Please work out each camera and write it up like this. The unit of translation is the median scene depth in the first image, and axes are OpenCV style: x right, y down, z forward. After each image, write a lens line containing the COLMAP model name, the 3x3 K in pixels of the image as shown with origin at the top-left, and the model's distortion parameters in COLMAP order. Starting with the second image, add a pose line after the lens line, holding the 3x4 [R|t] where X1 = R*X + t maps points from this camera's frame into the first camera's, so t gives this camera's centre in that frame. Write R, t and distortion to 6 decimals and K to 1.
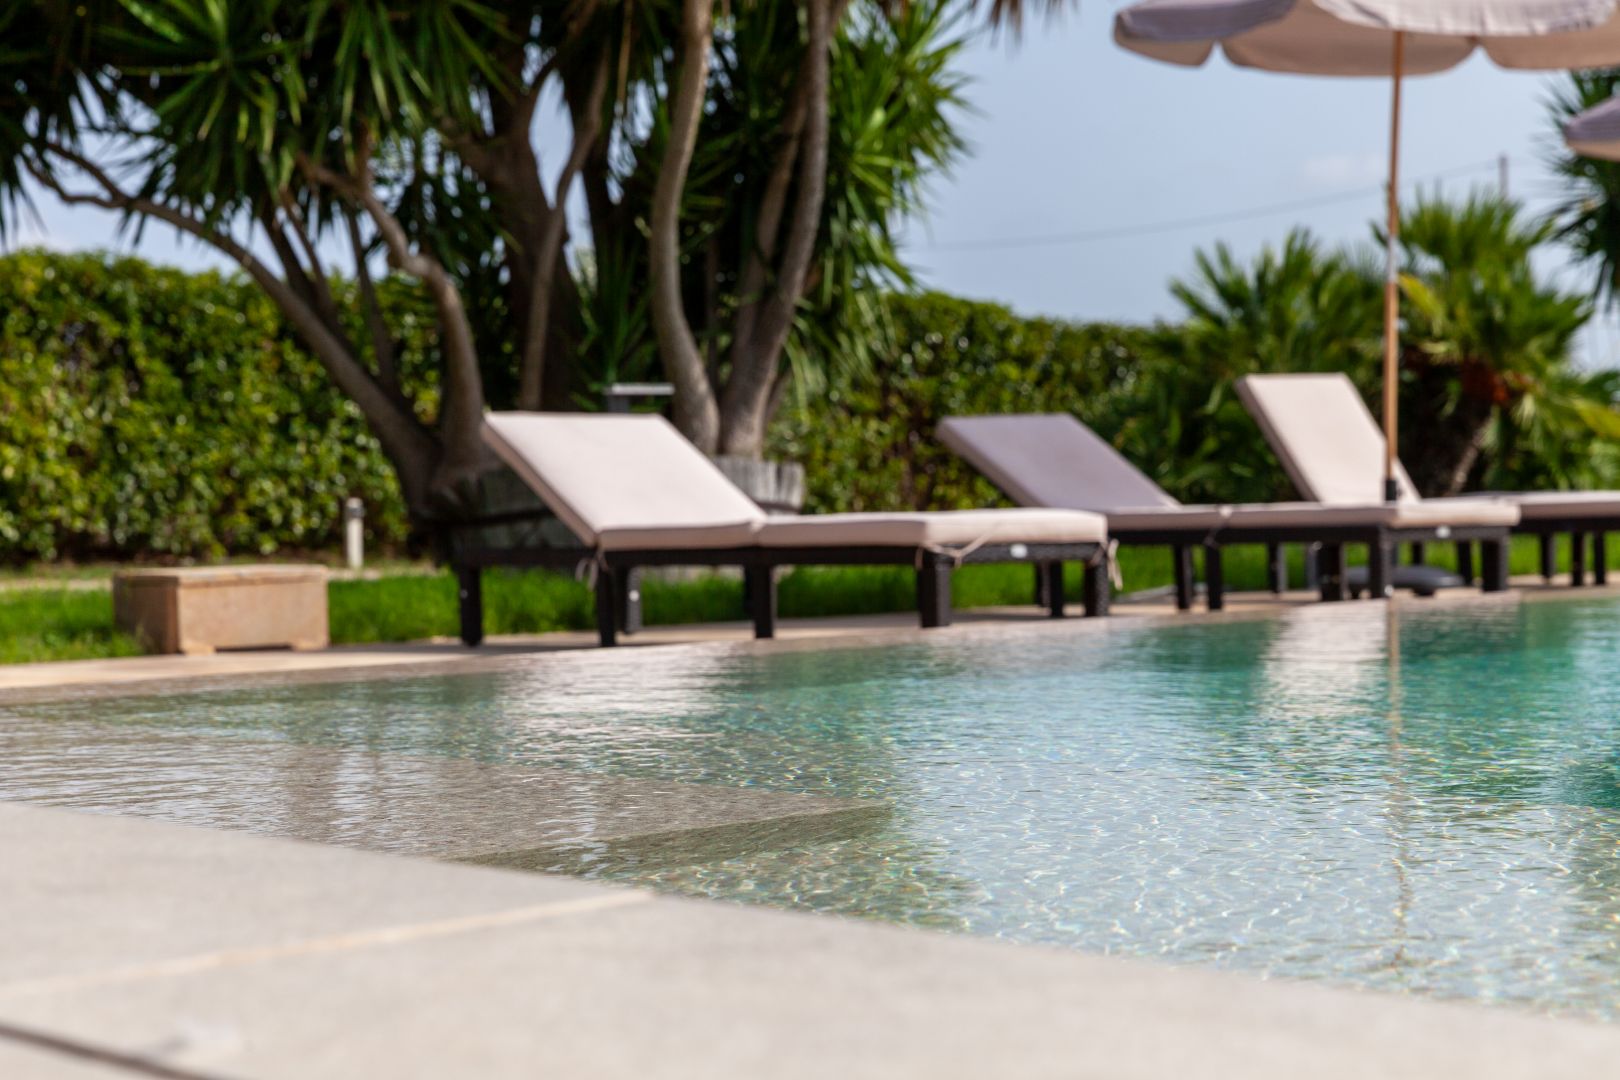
lens RADIAL K [[3244.3, 0, 809.4], [0, 3244.3, 538.8], [0, 0, 1]] dist [-0.064071, 0.000000]
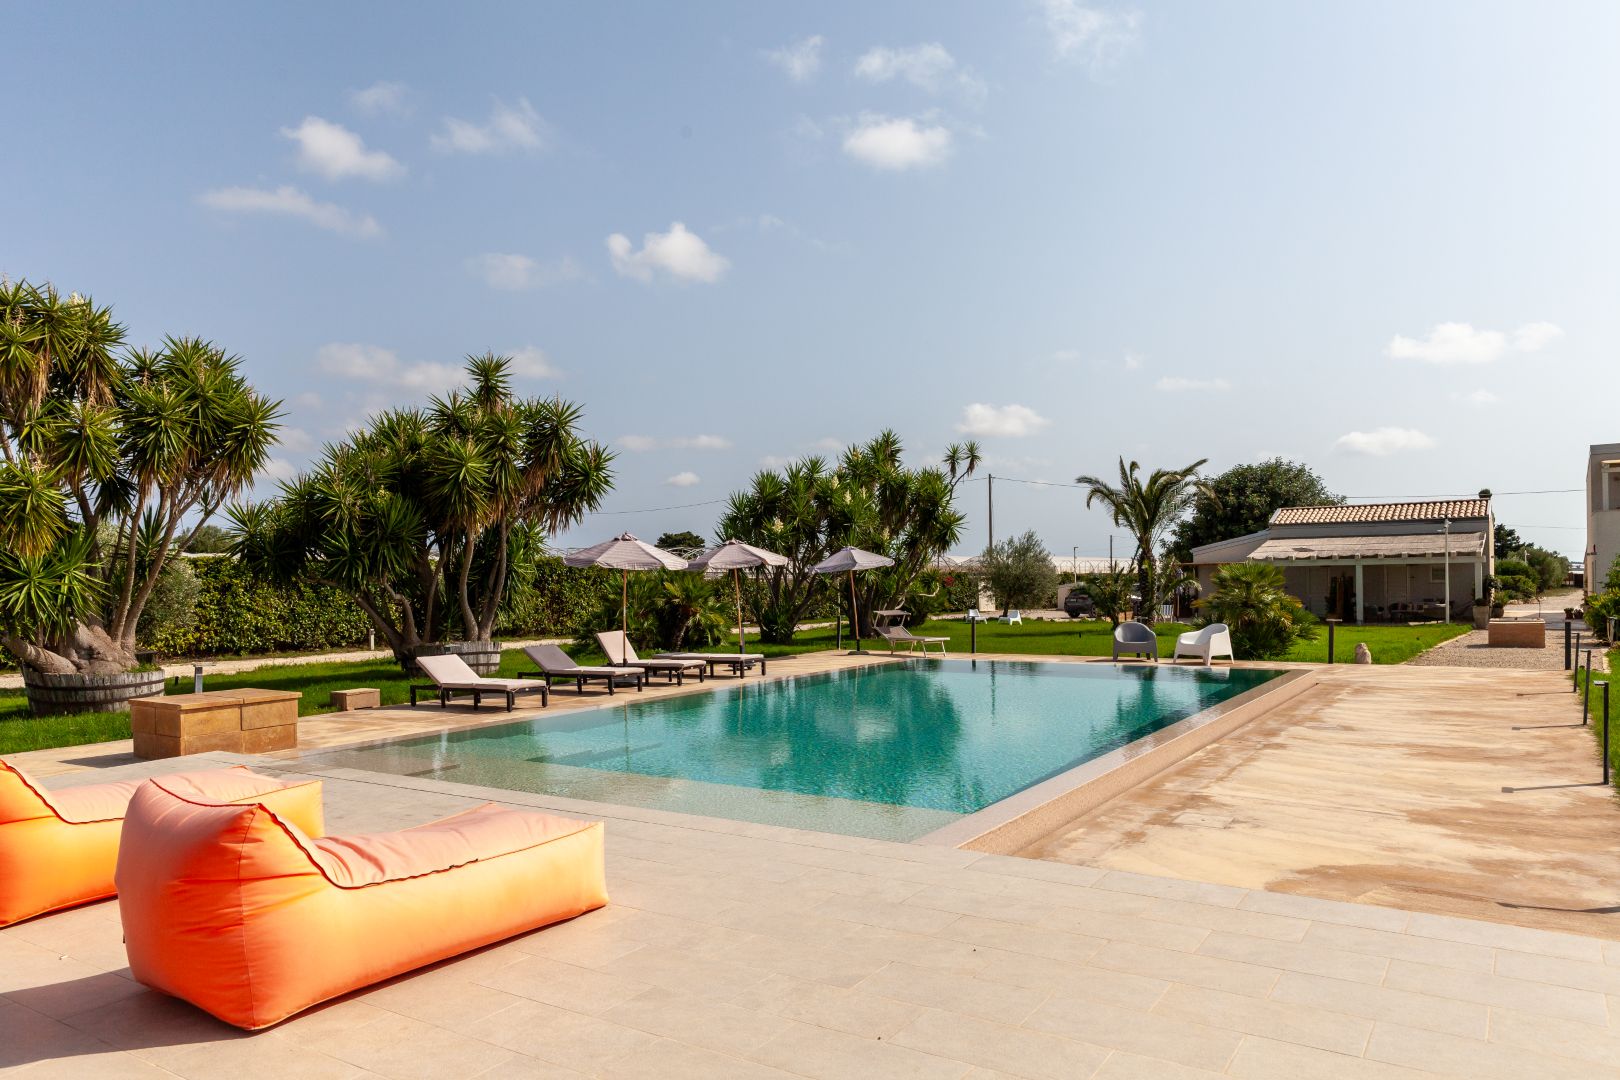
lens RADIAL K [[1094.2, 0, 825.3], [0, 1094.2, 582.7], [0, 0, 1]] dist [0.000615, 0.004190]
pose [[0.966378, 0.000093, 0.257125, 0.036346], [0.006405, 0.999681, -0.024434, -0.057694], [-0.257046, 0.025260, 0.966069, -0.384611]]
